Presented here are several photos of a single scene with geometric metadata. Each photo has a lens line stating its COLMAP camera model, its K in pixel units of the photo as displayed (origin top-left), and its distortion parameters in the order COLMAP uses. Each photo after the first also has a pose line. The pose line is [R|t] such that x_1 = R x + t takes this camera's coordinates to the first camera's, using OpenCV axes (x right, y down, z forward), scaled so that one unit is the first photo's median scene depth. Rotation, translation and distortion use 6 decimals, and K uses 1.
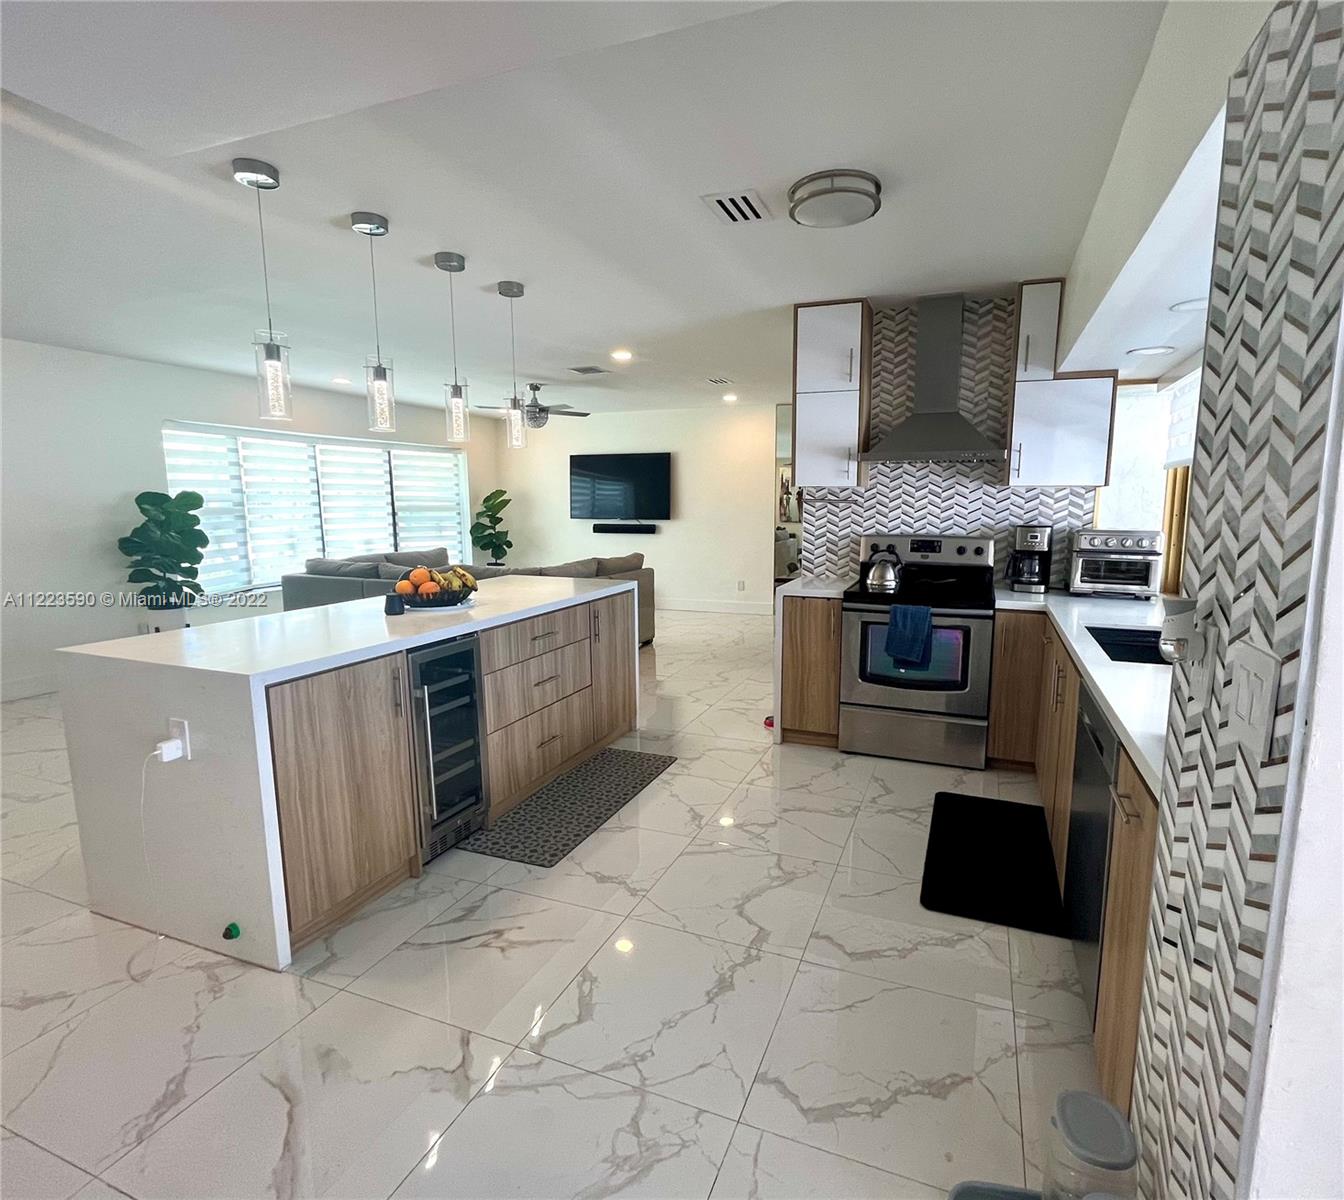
lens RADIAL K [[696.5, 0, 714.5], [0, 696.5, 601.2], [0, 0, 1]] dist [0.004185, -0.000136]
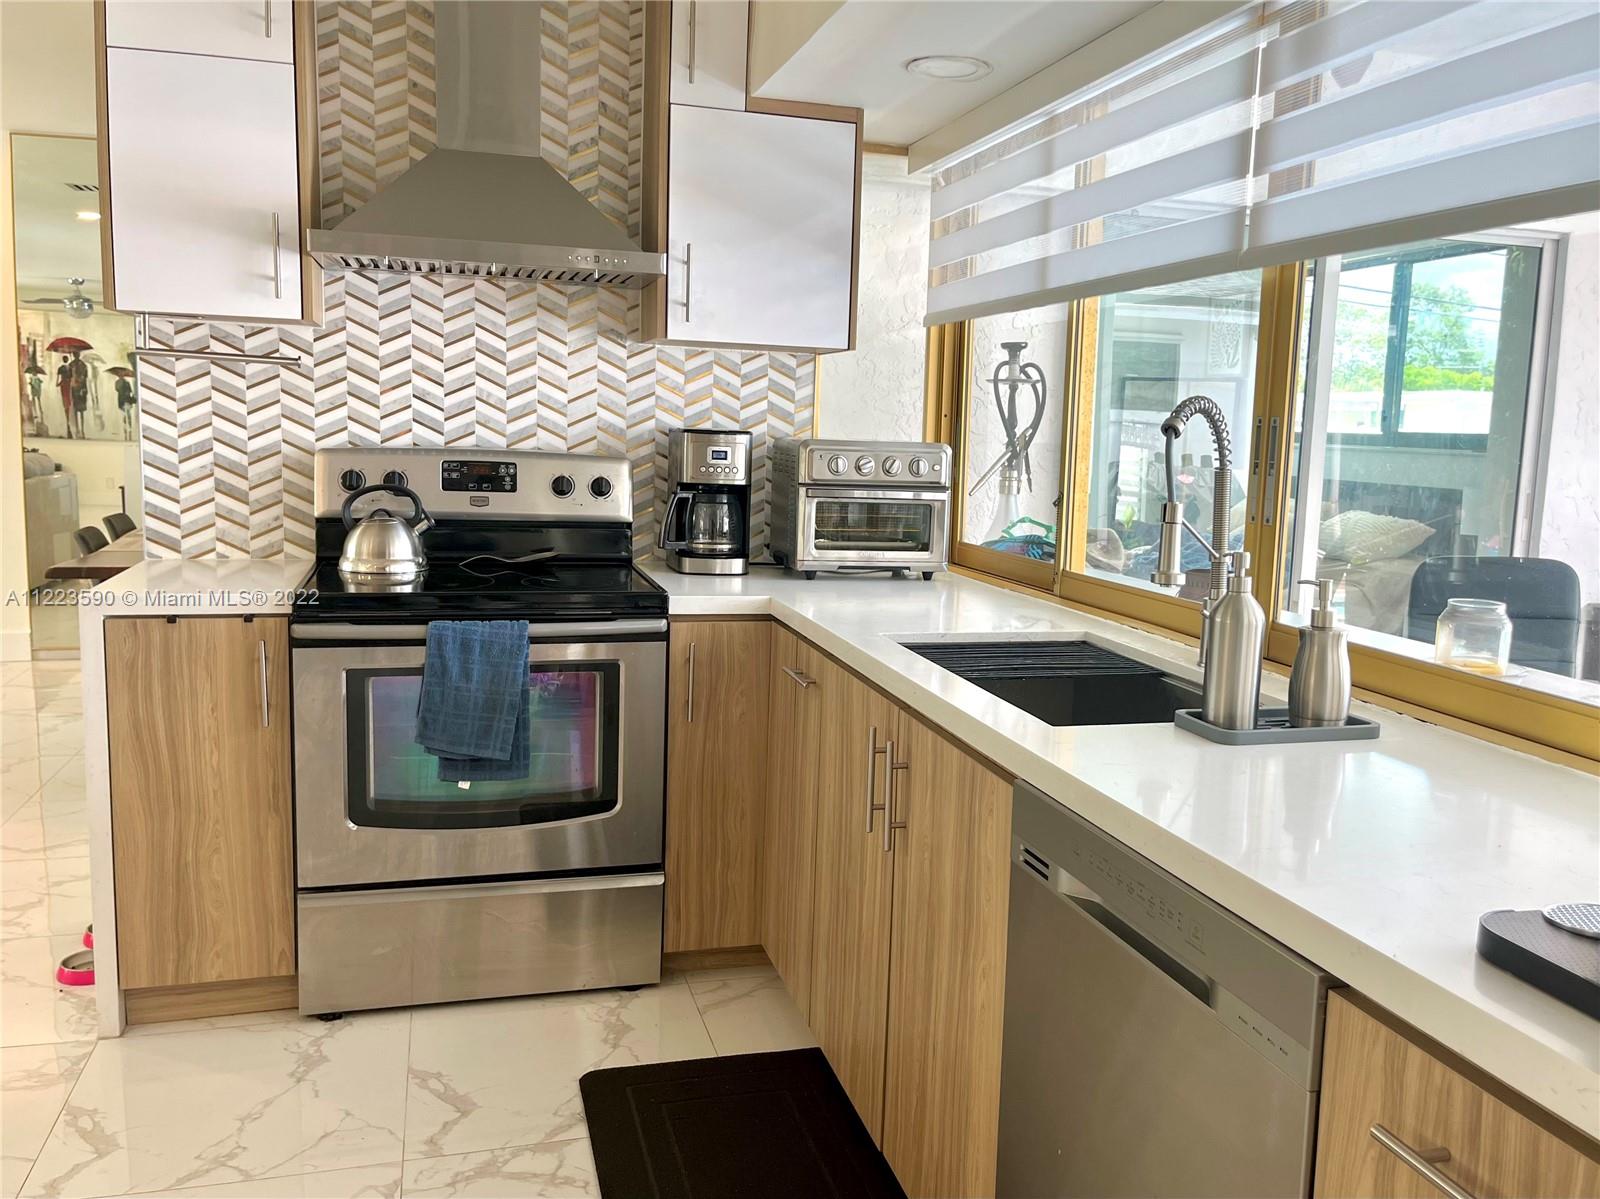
lens RADIAL K [[1318.8, 0, 836.7], [0, 1318.8, 604.5], [0, 0, 1]] dist [0.034224, -0.030306]
pose [[0.796653, -0.058851, 0.601564, -0.009563], [0.056680, 0.998137, 0.022587, -0.007951], [-0.601773, 0.016103, 0.798505, 0.241253]]
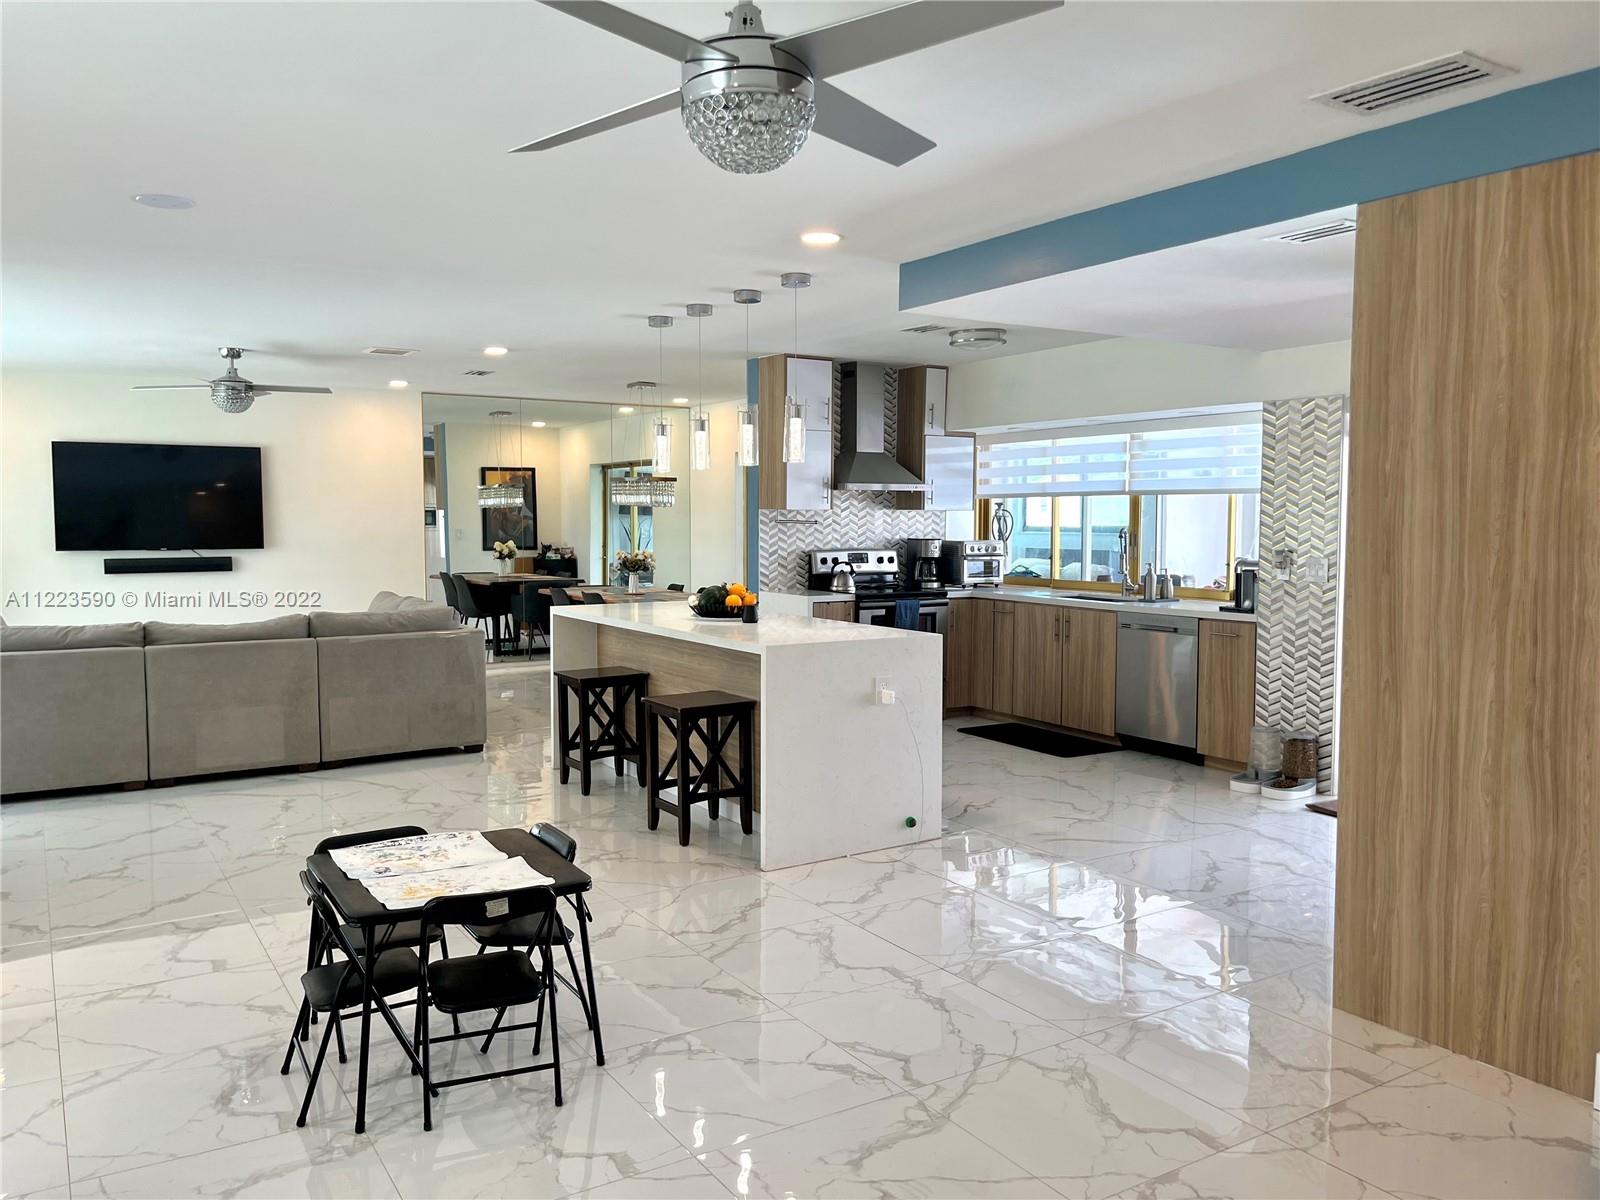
lens RADIAL K [[1225.6, 0, 790.9], [0, 1225.6, 598.2], [0, 0, 1]] dist [0.058902, -0.026651]
pose [[0.606301, -0.053511, 0.793433, -1.516478], [0.114037, 0.993272, -0.020153, 0.021767], [-0.787016, 0.102700, 0.608324, -0.214141]]
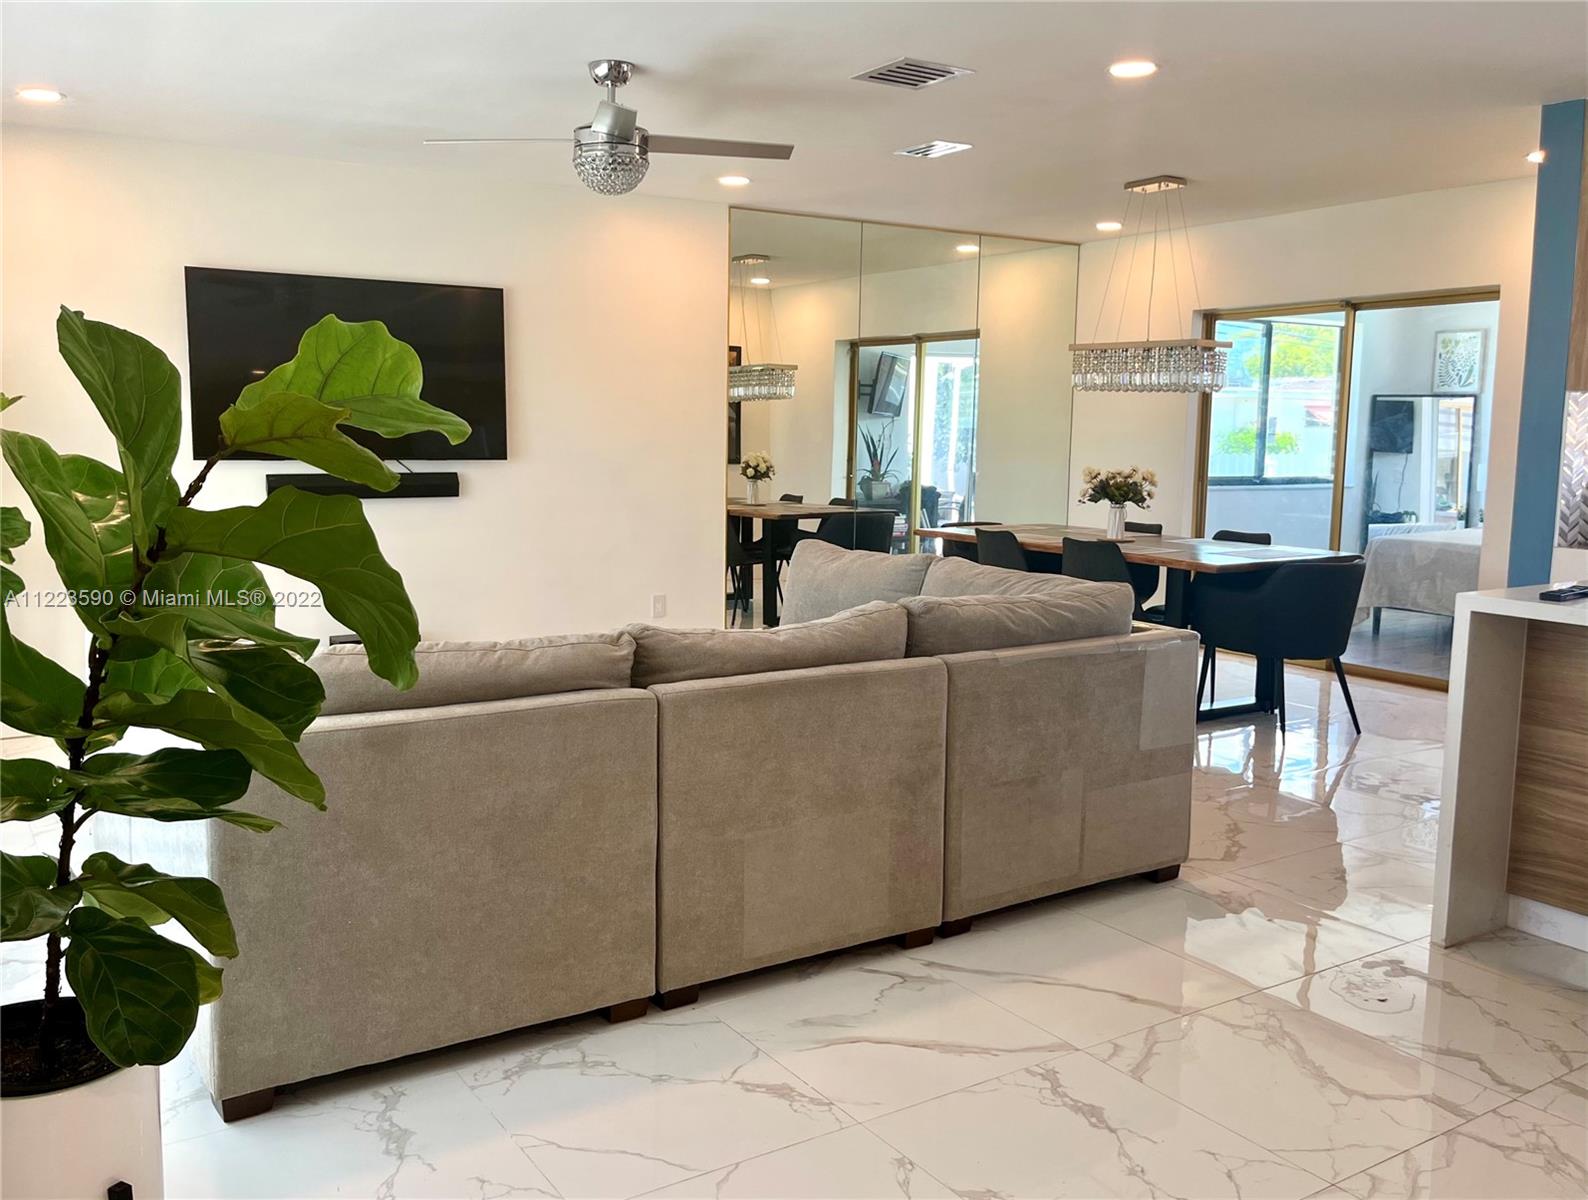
lens RADIAL K [[1335.0, 0, 730.8], [0, 1335.0, 584.9], [0, 0, 1]] dist [0.050027, -0.057598]
pose [[0.603835, -0.088067, 0.792230, -1.301144], [0.105007, 0.994005, 0.030462, -0.122921], [-0.790163, 0.064795, 0.609462, 0.971612]]
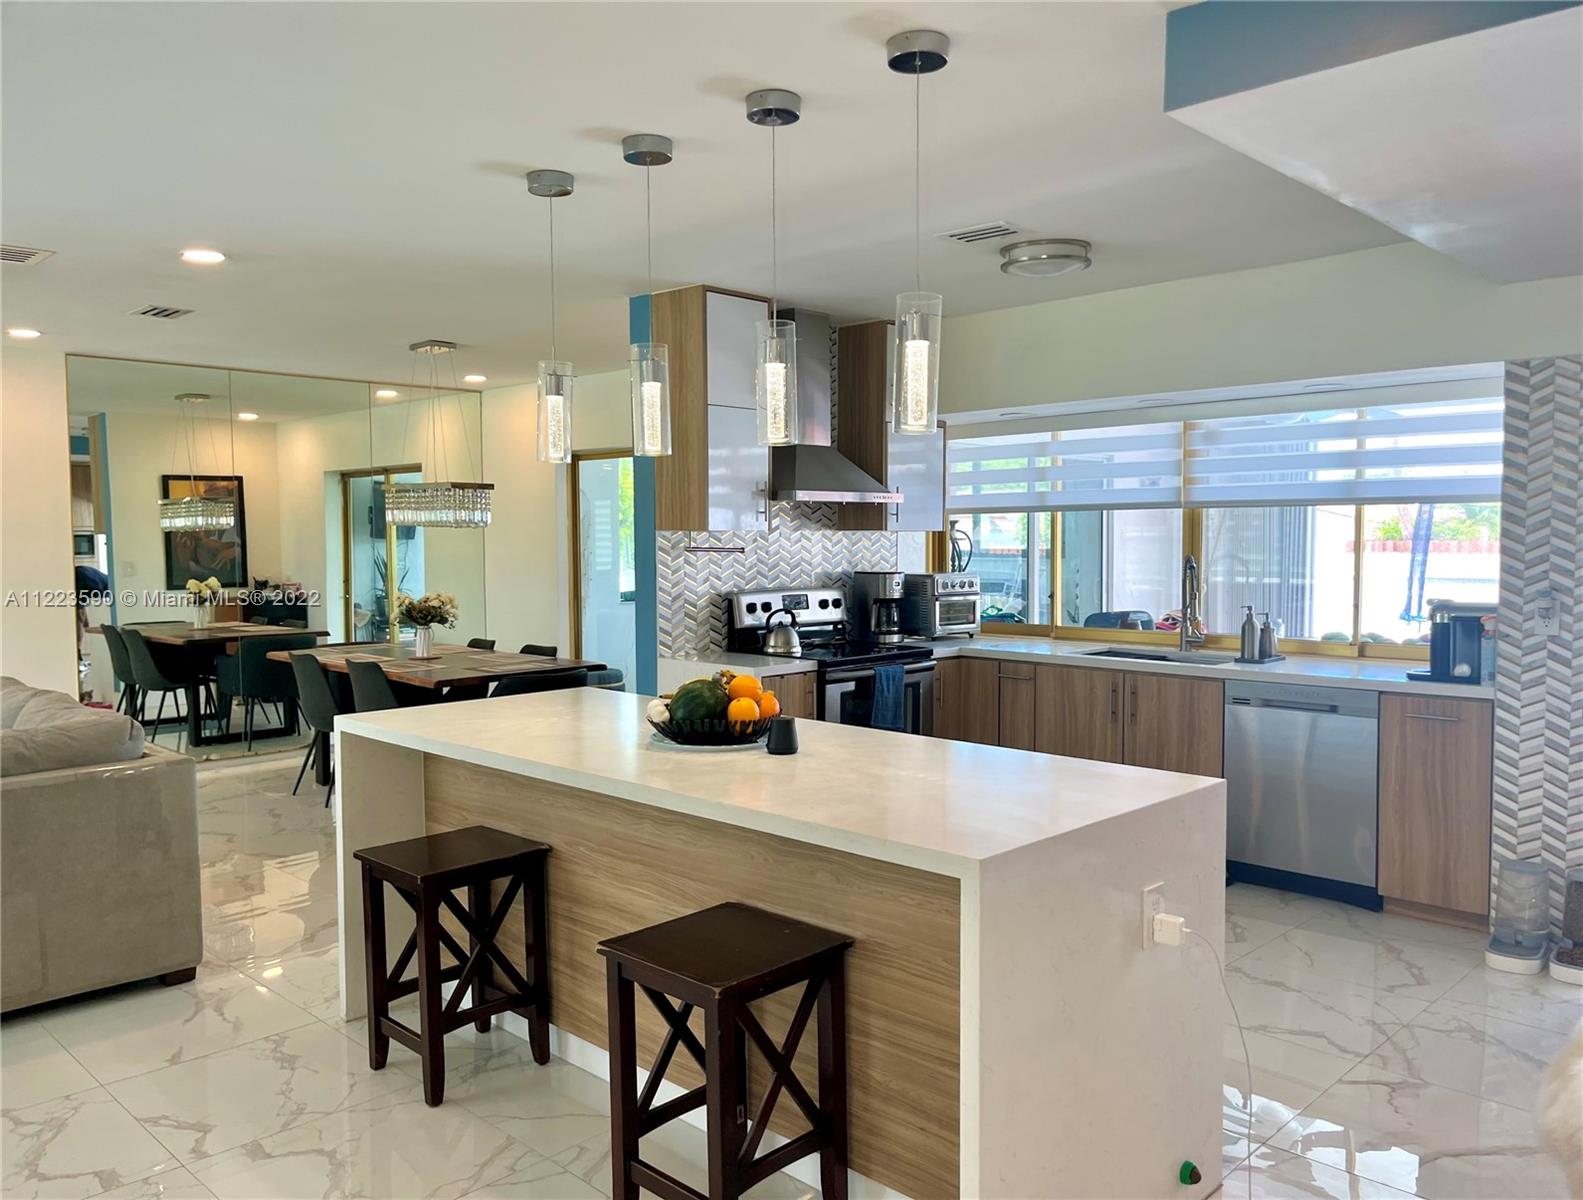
lens RADIAL K [[1216.9, 0, 815.9], [0, 1216.9, 608.5], [0, 0, 1]] dist [0.044789, -0.043730]
pose [[0.390943, -0.057974, 0.918587, -1.035804], [0.138424, 0.990367, 0.003593, -0.075064], [-0.909946, 0.125750, 0.395202, 0.420106]]
